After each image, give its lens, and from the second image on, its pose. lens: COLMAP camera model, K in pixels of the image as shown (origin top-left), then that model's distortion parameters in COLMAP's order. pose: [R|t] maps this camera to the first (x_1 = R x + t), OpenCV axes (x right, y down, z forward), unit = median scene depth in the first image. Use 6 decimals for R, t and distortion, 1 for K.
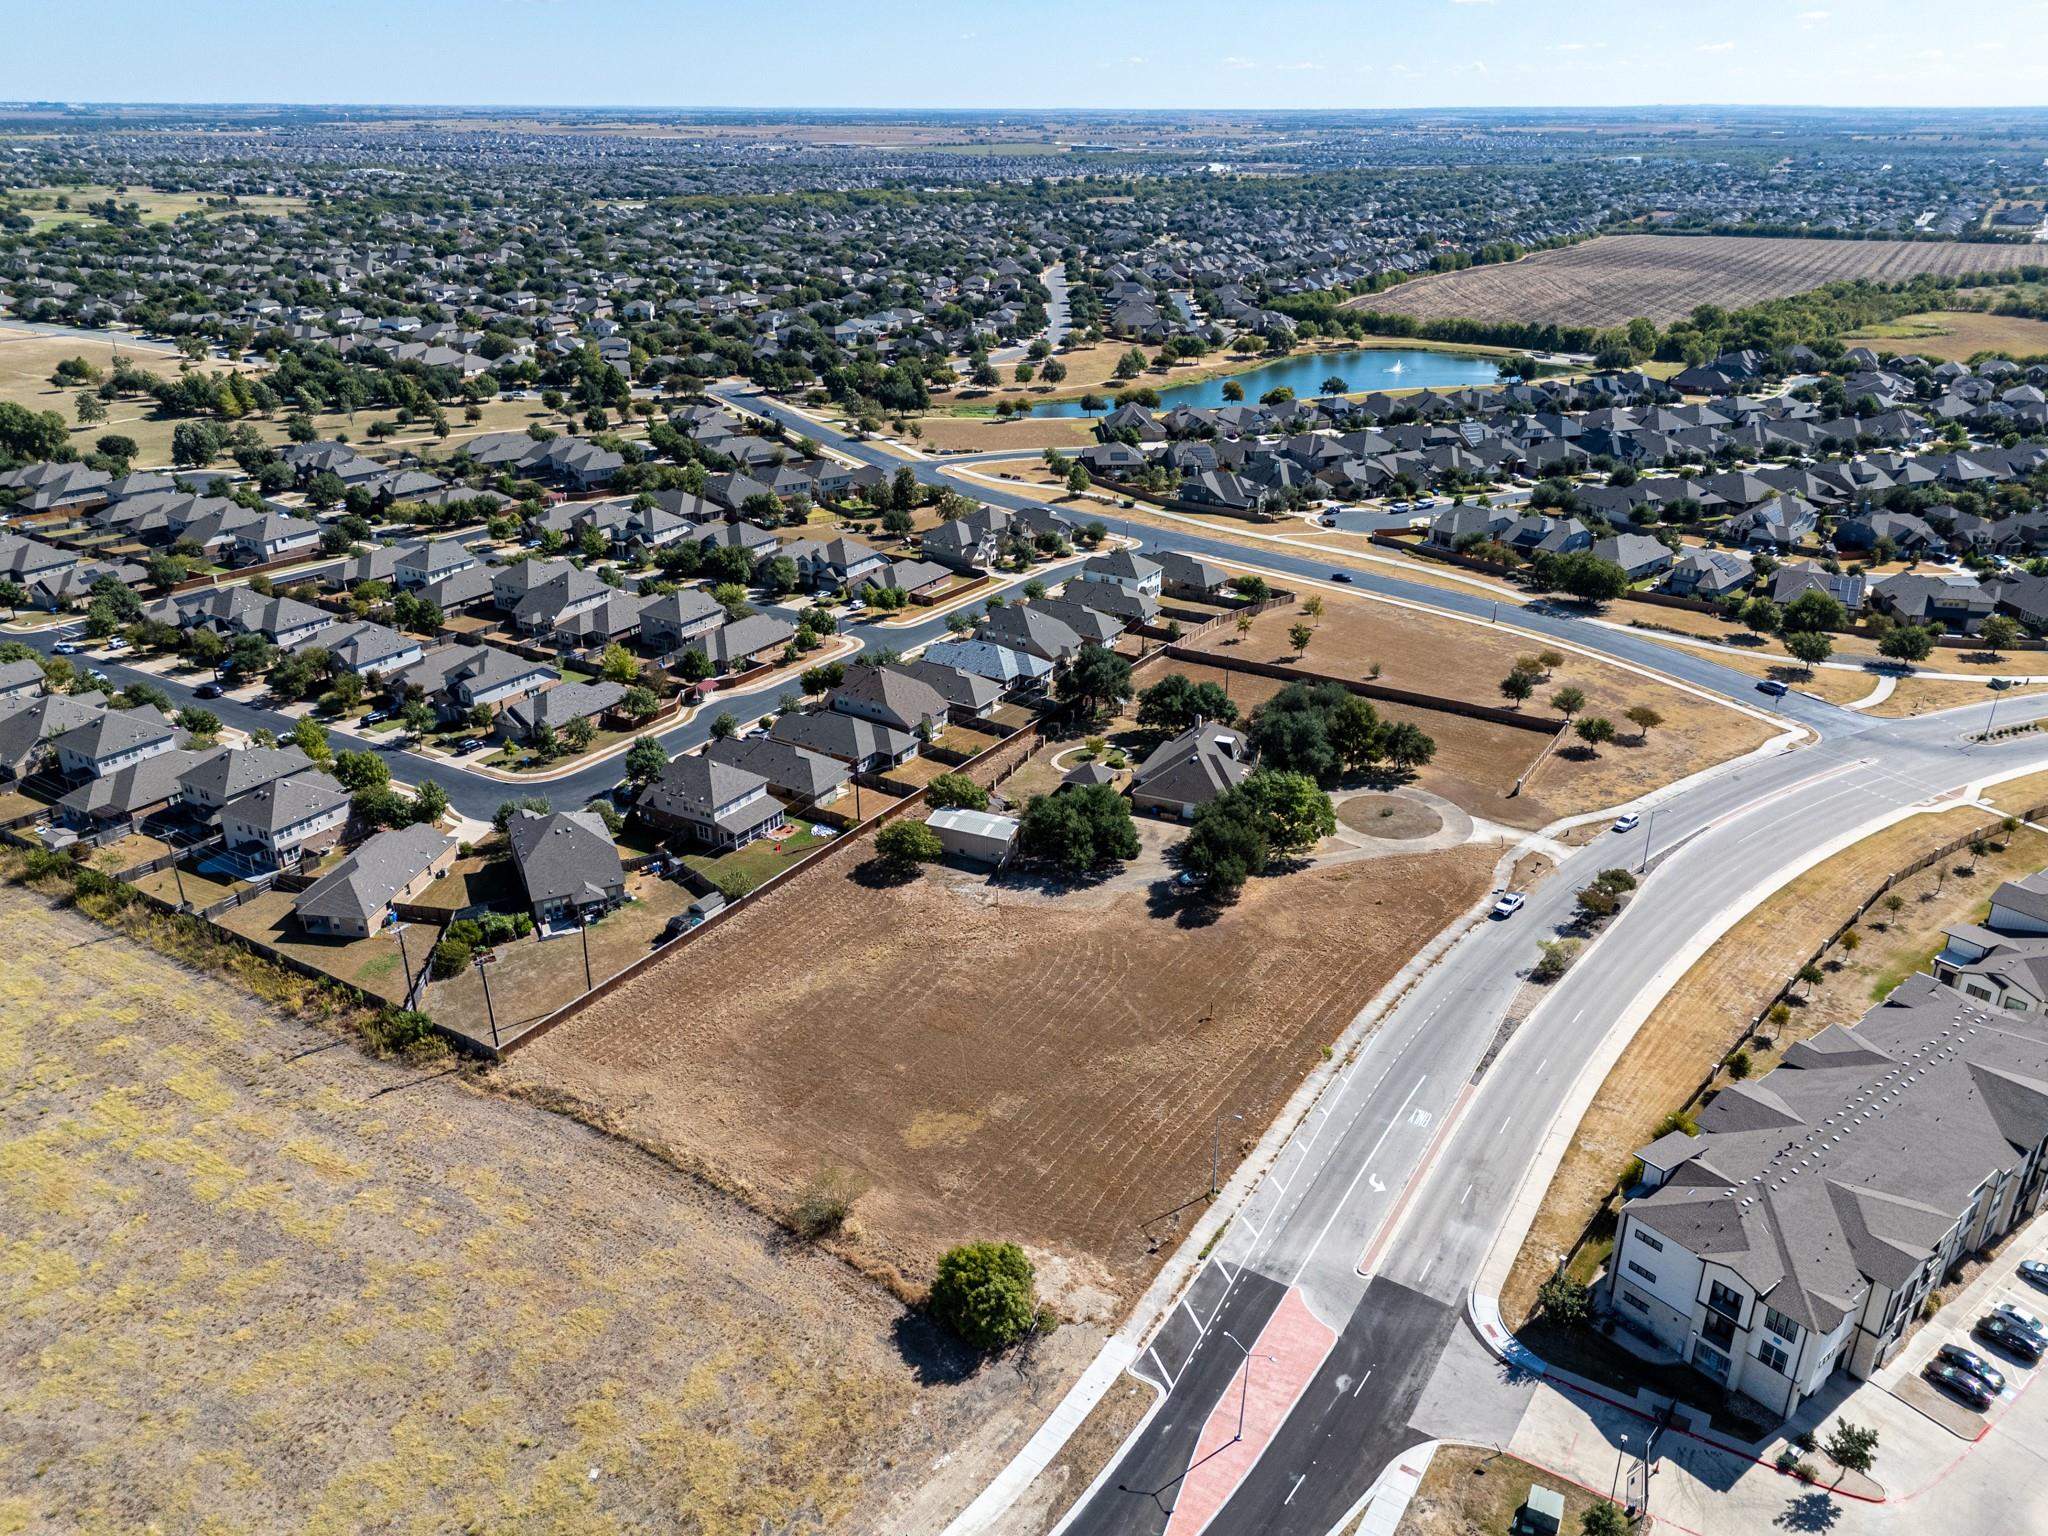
lens RADIAL K [[1504.3, 0, 1024.0], [0, 1504.3, 768.0], [0, 0, 1]] dist [0.074945, -0.083631]
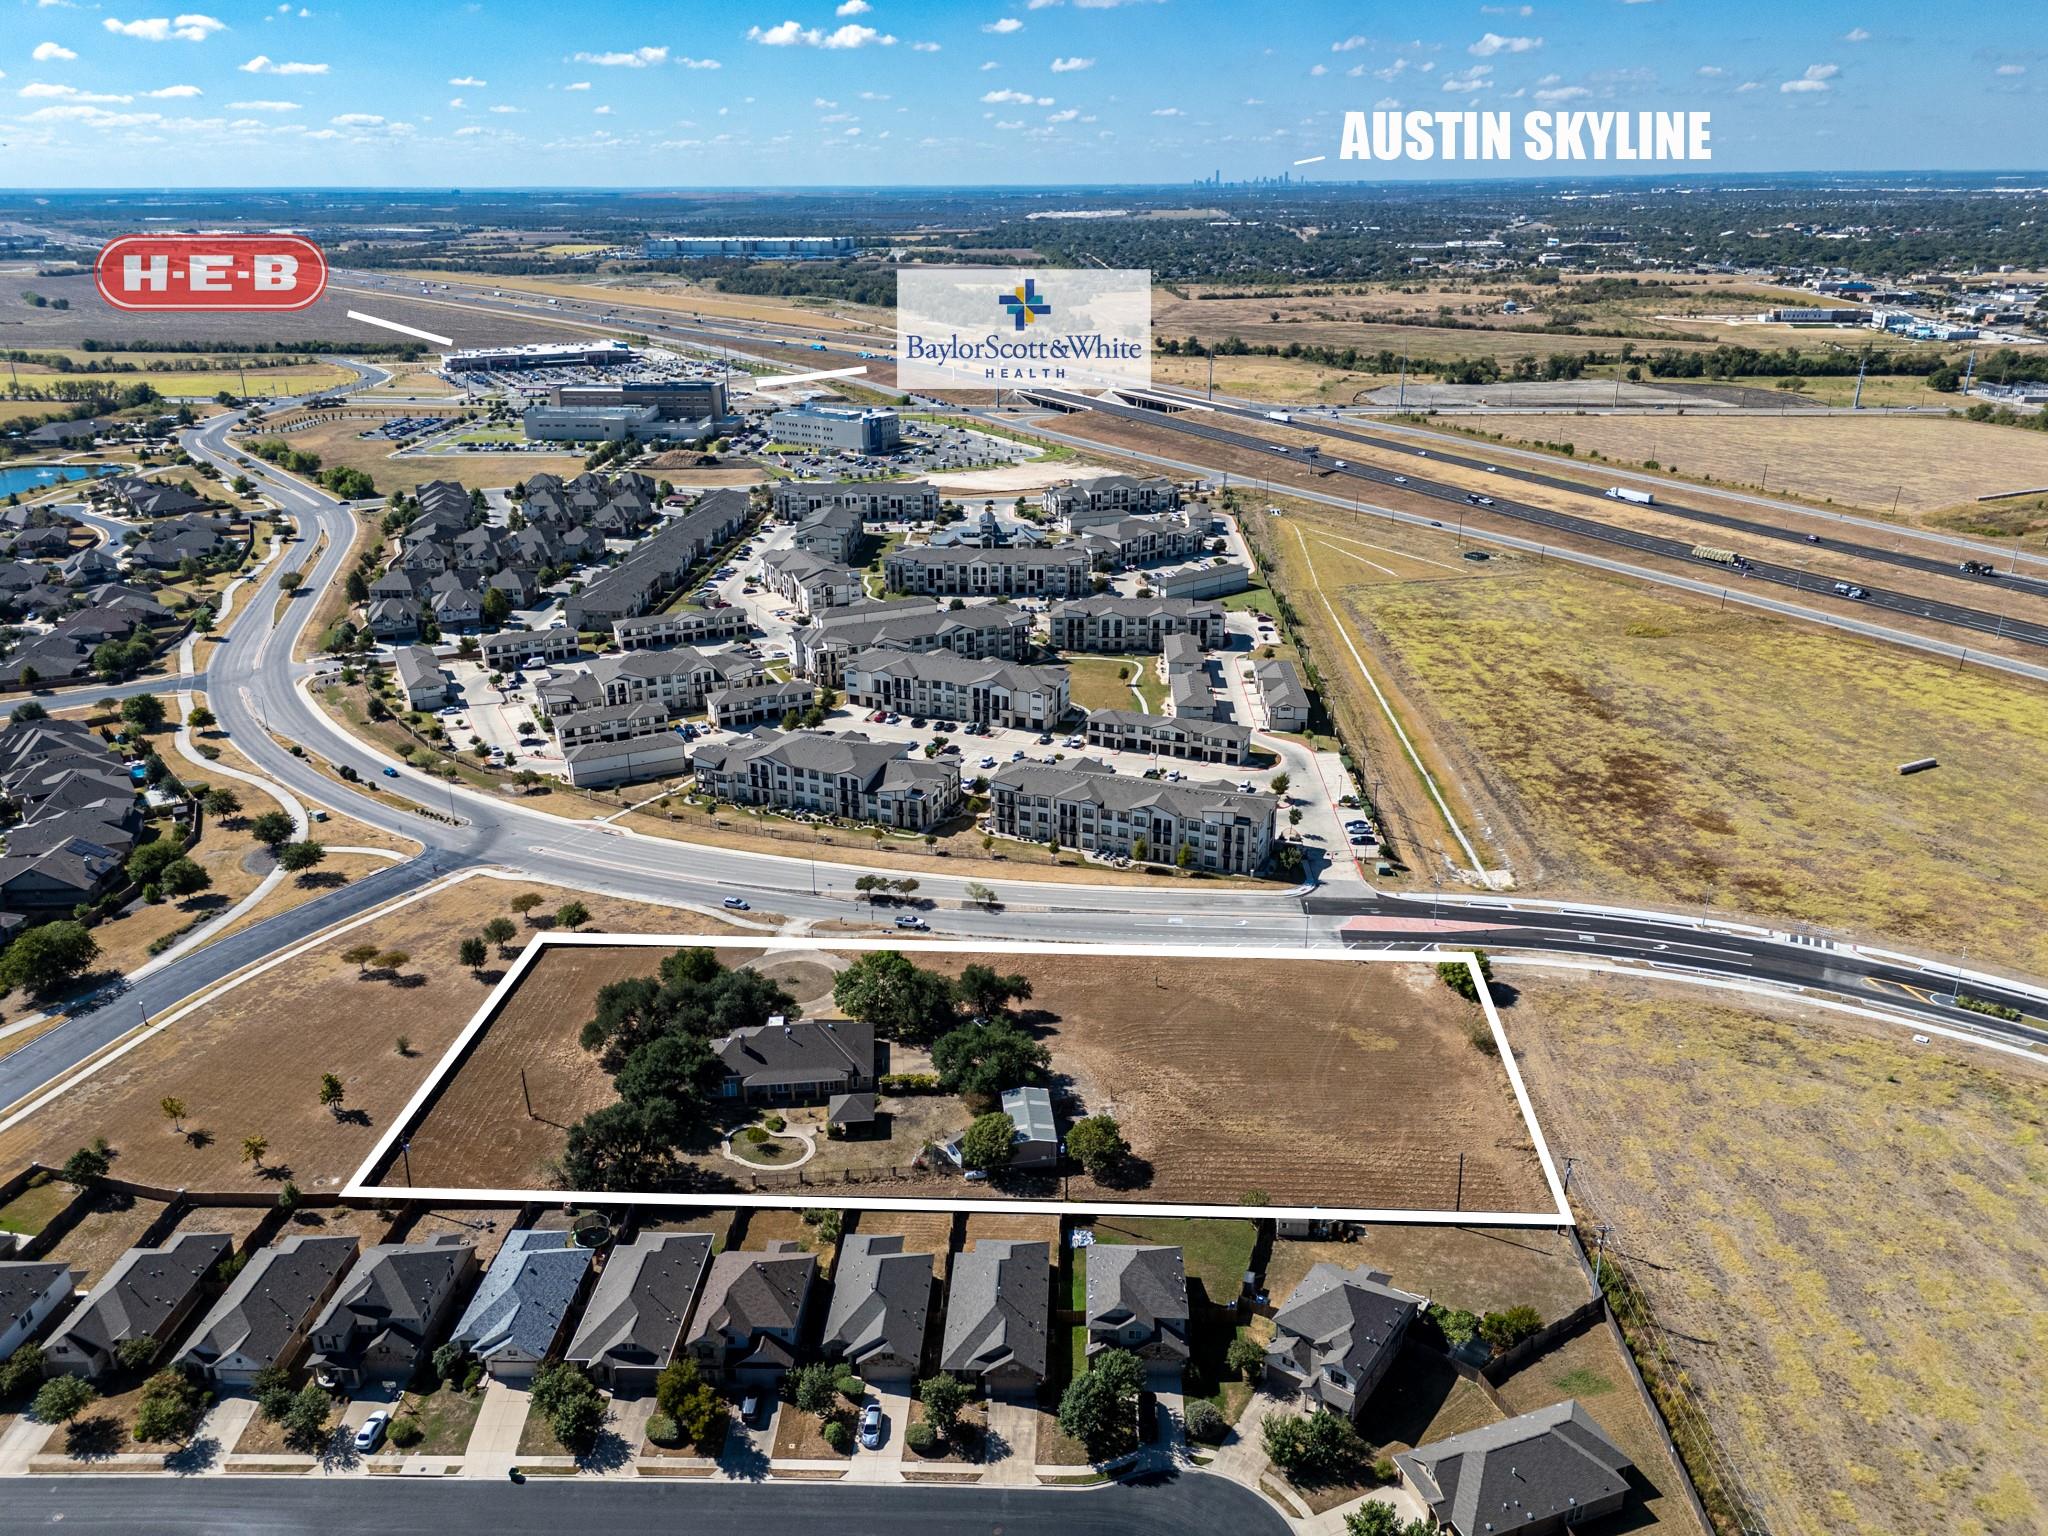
lens RADIAL K [[1504.3, 0, 1024.0], [0, 1504.3, 768.0], [0, 0, 1]] dist [0.074945, -0.083631]
pose [[-0.488365, -0.315239, 0.813710, -0.689960], [0.356745, 0.778867, 0.515848, -0.590816], [-0.796387, 0.542209, -0.267911, 1.011641]]
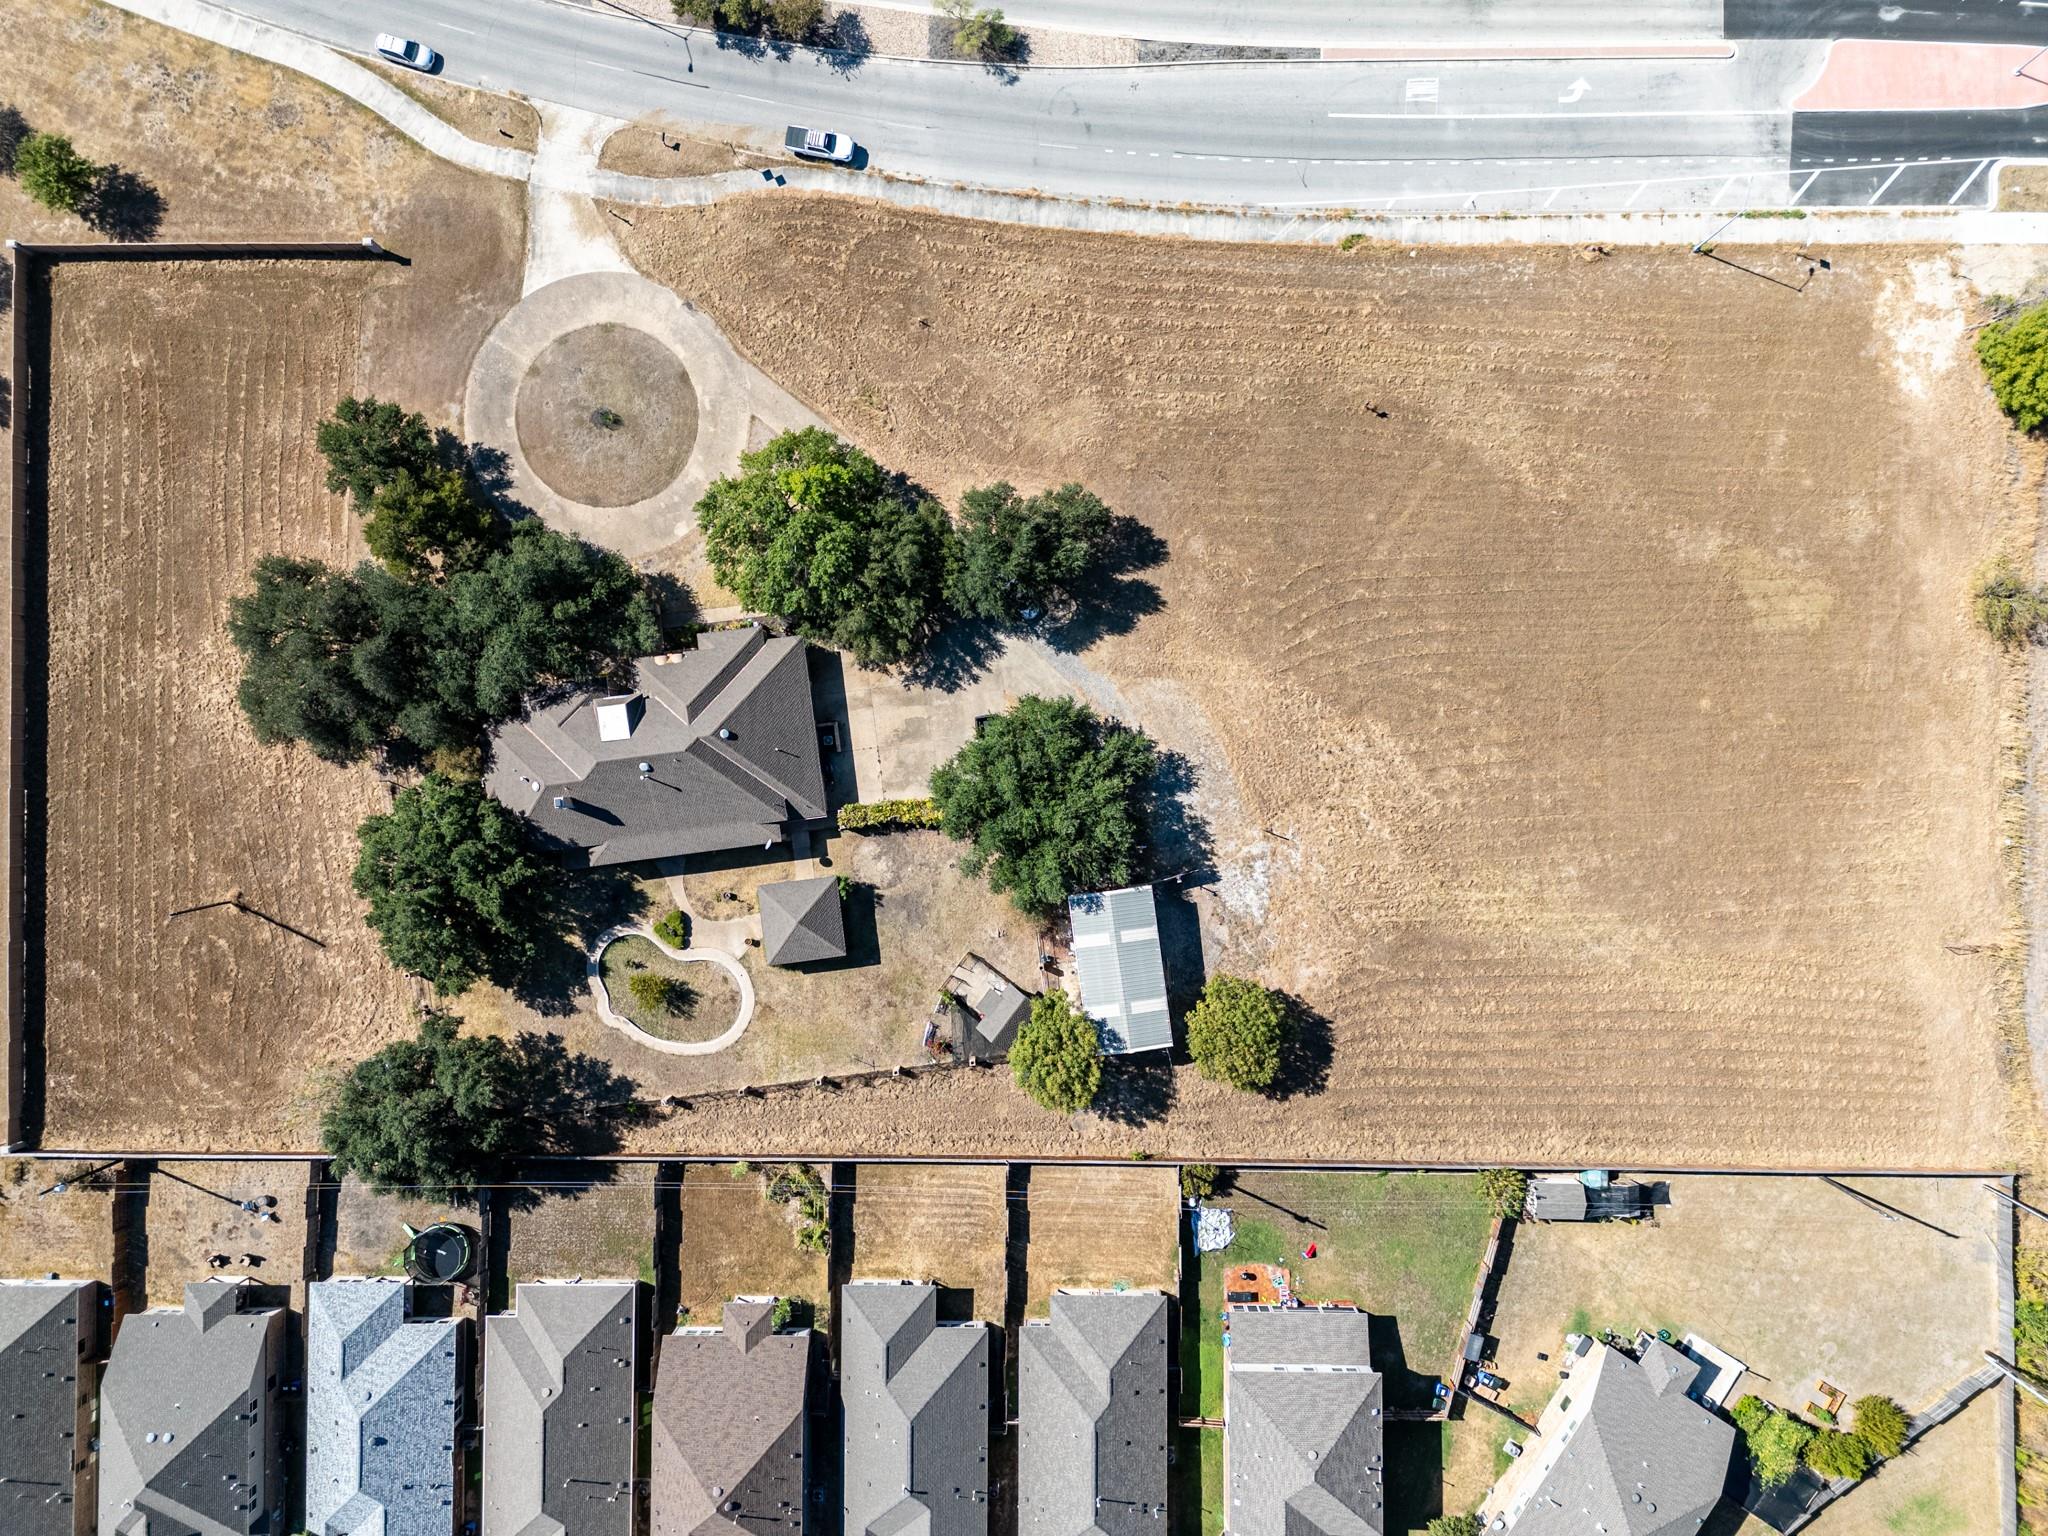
lens RADIAL K [[1504.3, 0, 1024.0], [0, 1504.3, 768.0], [0, 0, 1]] dist [0.074945, -0.083631]
pose [[-0.523033, -0.852129, 0.017695, 0.037201], [0.359317, -0.201626, 0.911174, -0.423040], [-0.772870, 0.482932, 0.411641, 0.667336]]
